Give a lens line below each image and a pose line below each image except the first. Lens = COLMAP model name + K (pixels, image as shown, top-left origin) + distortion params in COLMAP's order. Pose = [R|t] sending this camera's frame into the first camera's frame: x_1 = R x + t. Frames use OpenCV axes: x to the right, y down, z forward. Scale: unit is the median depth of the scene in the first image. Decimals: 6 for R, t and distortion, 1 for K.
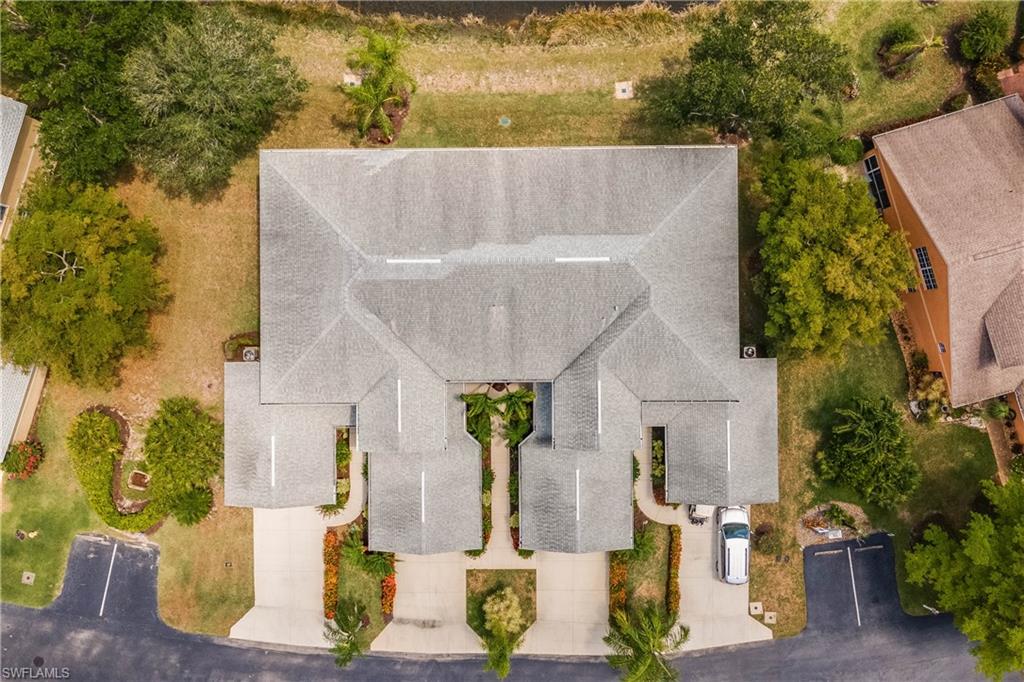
lens RADIAL K [[881.2, 0, 512.0], [0, 881.2, 341.0], [0, 0, 1]] dist [0.031383, 0.004109]
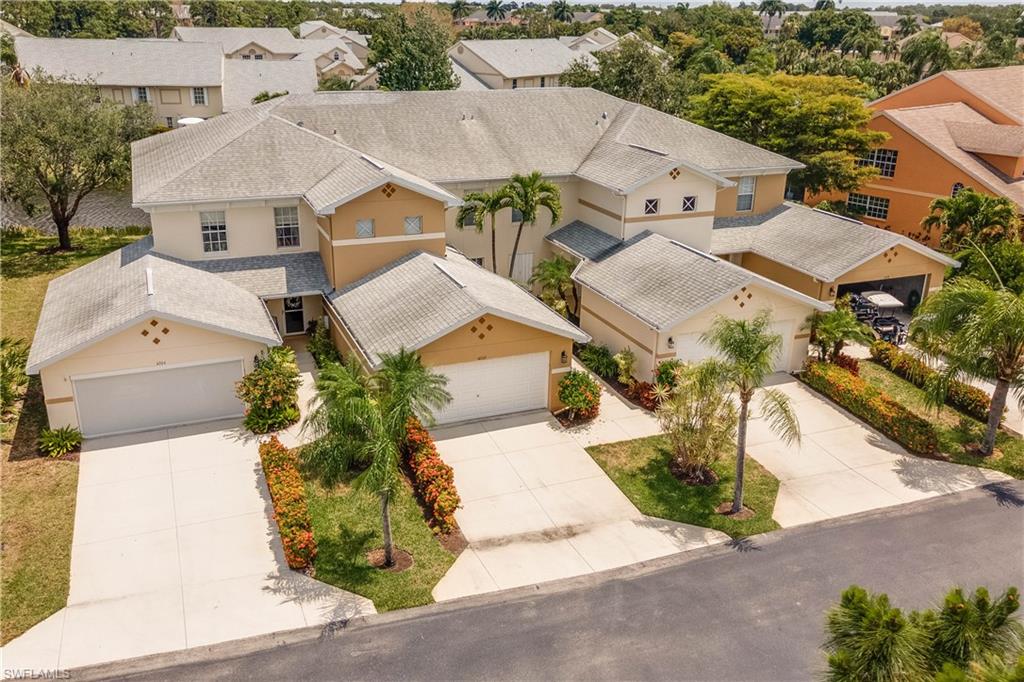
lens RADIAL K [[881.2, 0, 512.0], [0, 881.2, 341.0], [0, 0, 1]] dist [0.031383, 0.004109]
pose [[0.929126, -0.120604, 0.349542, -0.239781], [0.369472, 0.340317, -0.864682, 0.621067], [-0.014671, 0.932544, 0.360757, 0.781658]]
